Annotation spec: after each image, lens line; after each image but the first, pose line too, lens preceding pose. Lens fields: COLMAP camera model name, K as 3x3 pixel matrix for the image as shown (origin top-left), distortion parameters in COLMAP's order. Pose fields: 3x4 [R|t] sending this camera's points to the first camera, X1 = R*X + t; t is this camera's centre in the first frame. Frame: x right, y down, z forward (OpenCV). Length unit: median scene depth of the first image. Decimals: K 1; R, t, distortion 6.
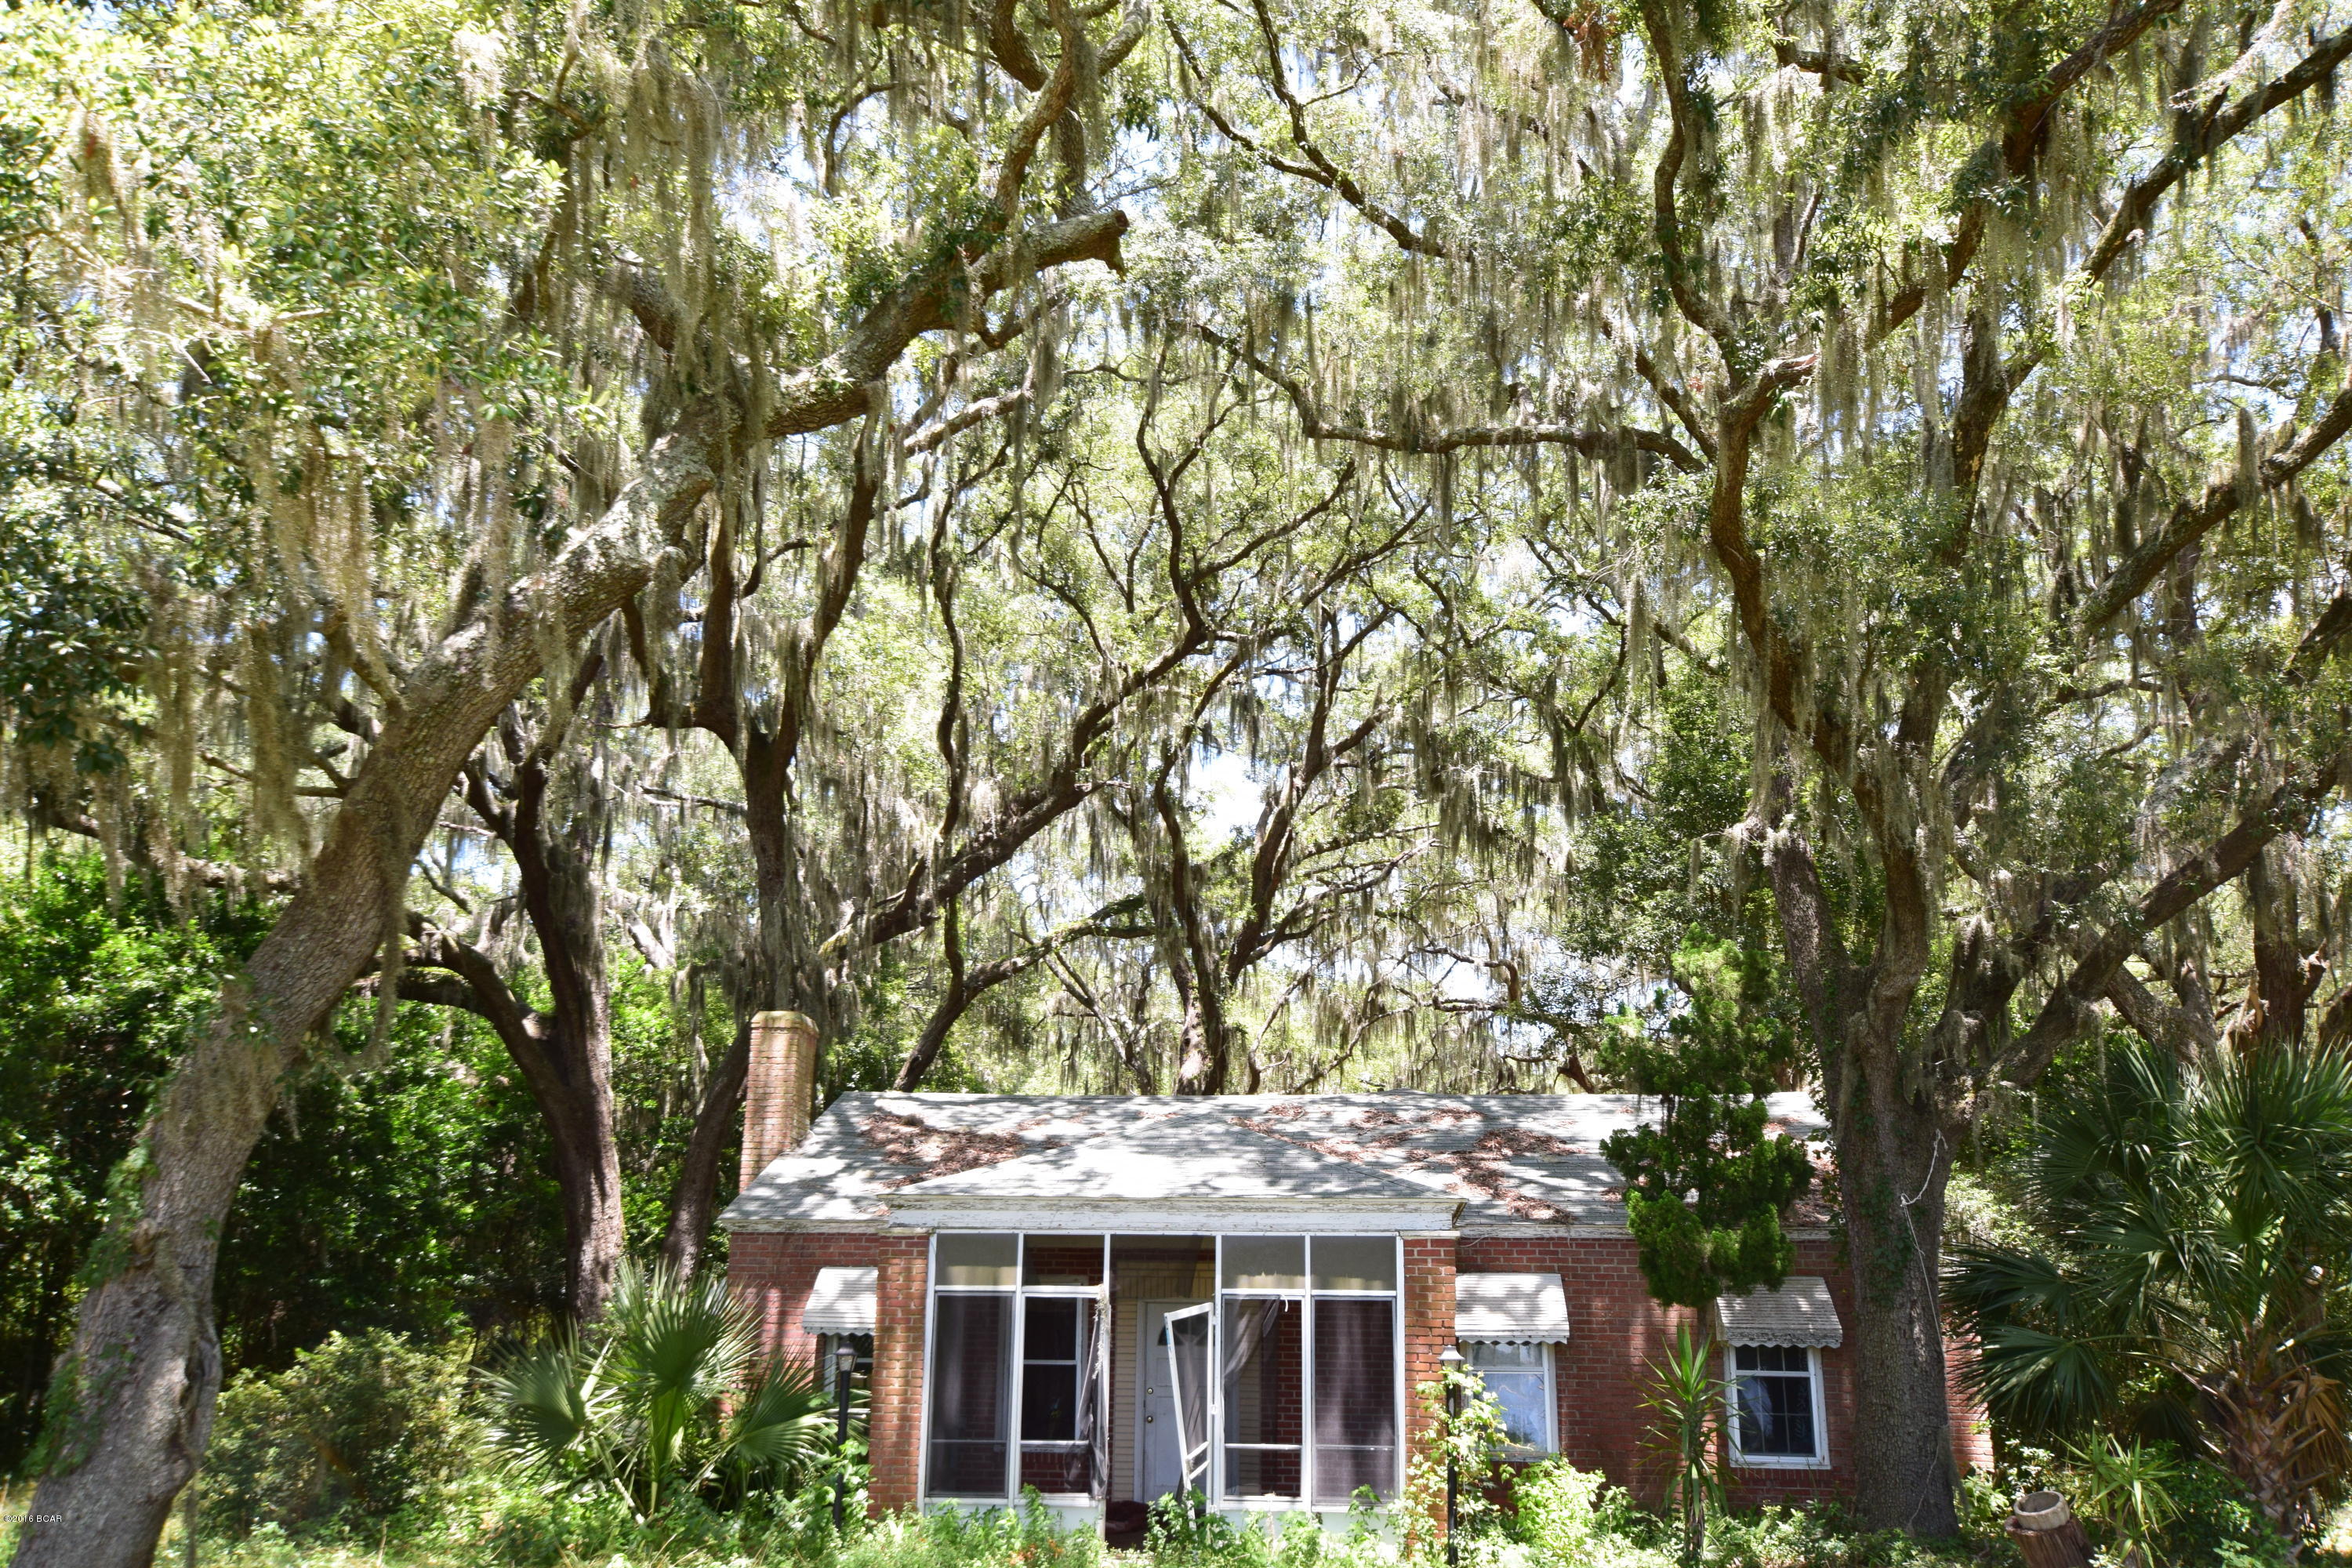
lens RADIAL K [[1928.1, 0, 1176.0], [0, 1928.1, 784.0], [0, 0, 1]] dist [-0.010394, 0.063100]
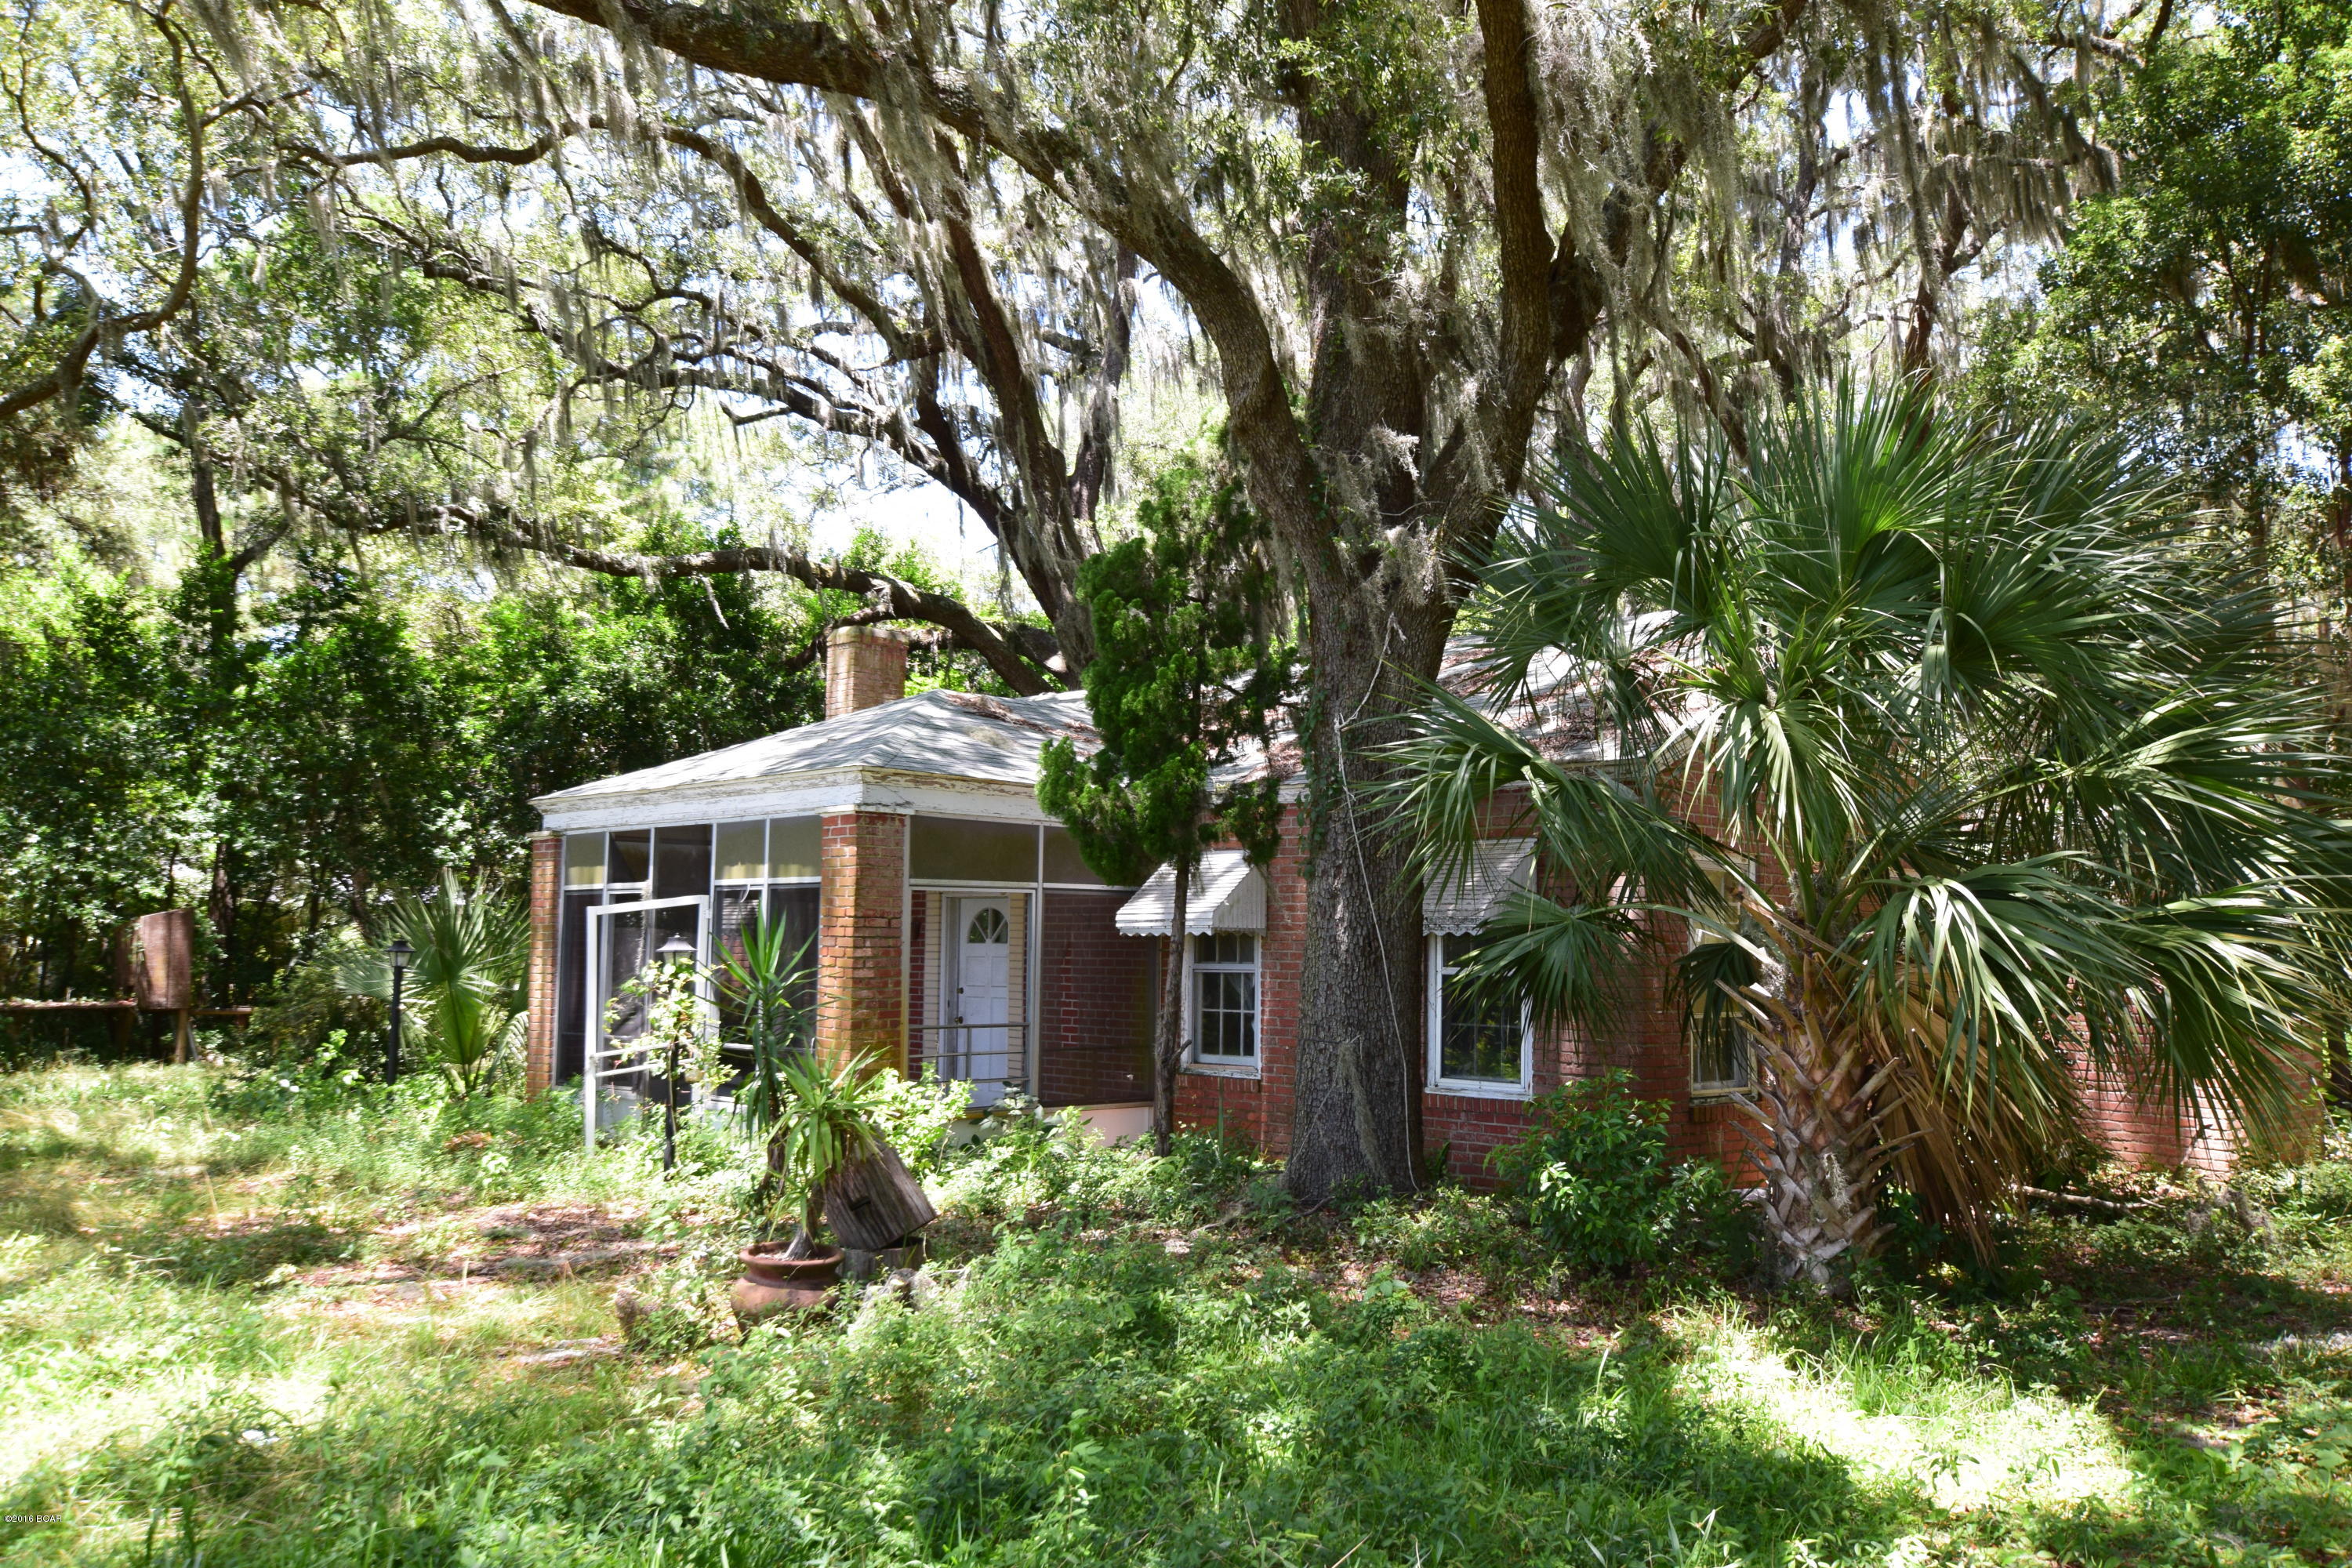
lens RADIAL K [[1928.1, 0, 1176.0], [0, 1928.1, 784.0], [0, 0, 1]] dist [-0.010394, 0.063100]
pose [[0.720941, -0.064140, -0.690022, 0.650811], [0.197879, 0.973306, 0.116274, 0.121290], [0.664145, -0.220368, 0.714388, 0.392155]]
